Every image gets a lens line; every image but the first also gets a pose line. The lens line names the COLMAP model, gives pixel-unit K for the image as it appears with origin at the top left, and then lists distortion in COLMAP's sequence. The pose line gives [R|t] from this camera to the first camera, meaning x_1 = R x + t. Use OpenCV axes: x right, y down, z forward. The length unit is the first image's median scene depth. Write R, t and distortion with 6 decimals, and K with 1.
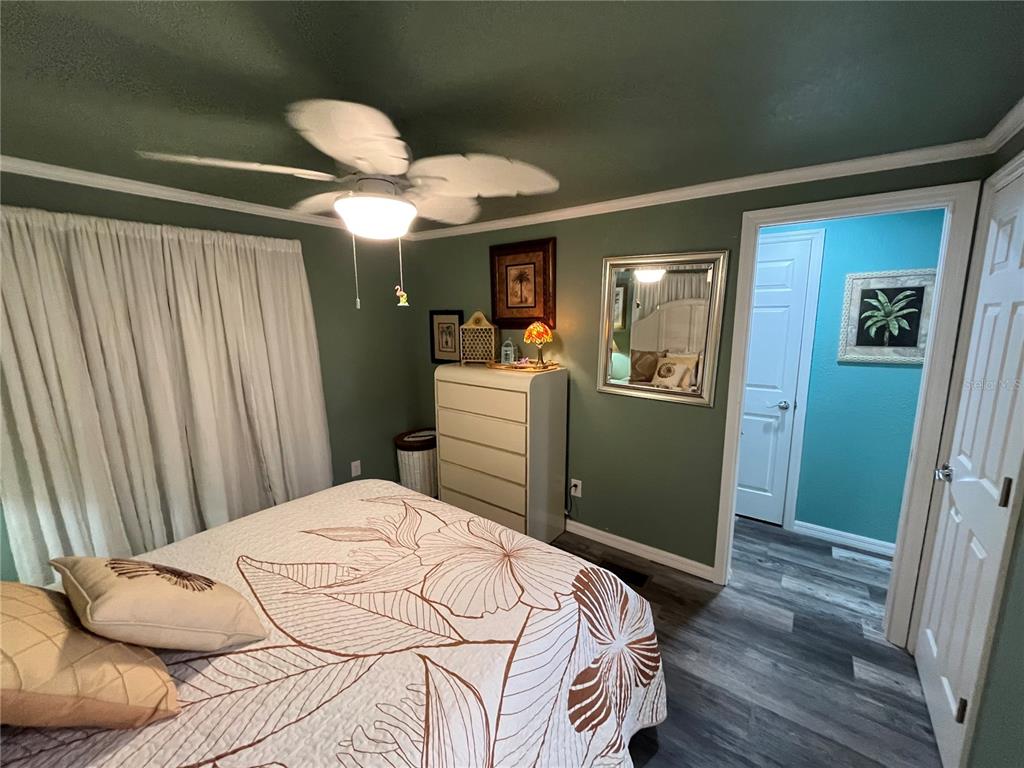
lens RADIAL K [[415.1, 0, 510.2], [0, 415.1, 386.9], [0, 0, 1]] dist [-0.003436, -0.000658]
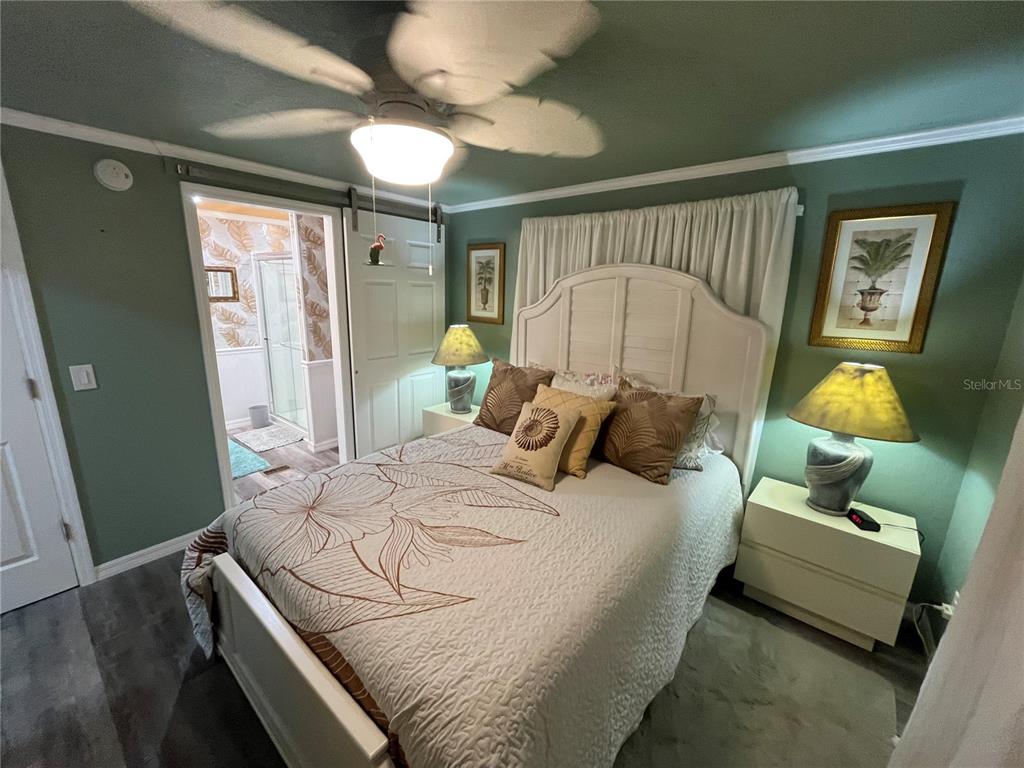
lens RADIAL K [[415.1, 0, 510.1], [0, 415.1, 382.1], [0, 0, 1]] dist [-0.003436, -0.000658]
pose [[-0.998762, -0.028250, 0.040947, -0.355979], [-0.010455, 0.923931, 0.382416, -0.197259], [-0.048636, 0.381514, -0.923083, 1.183274]]
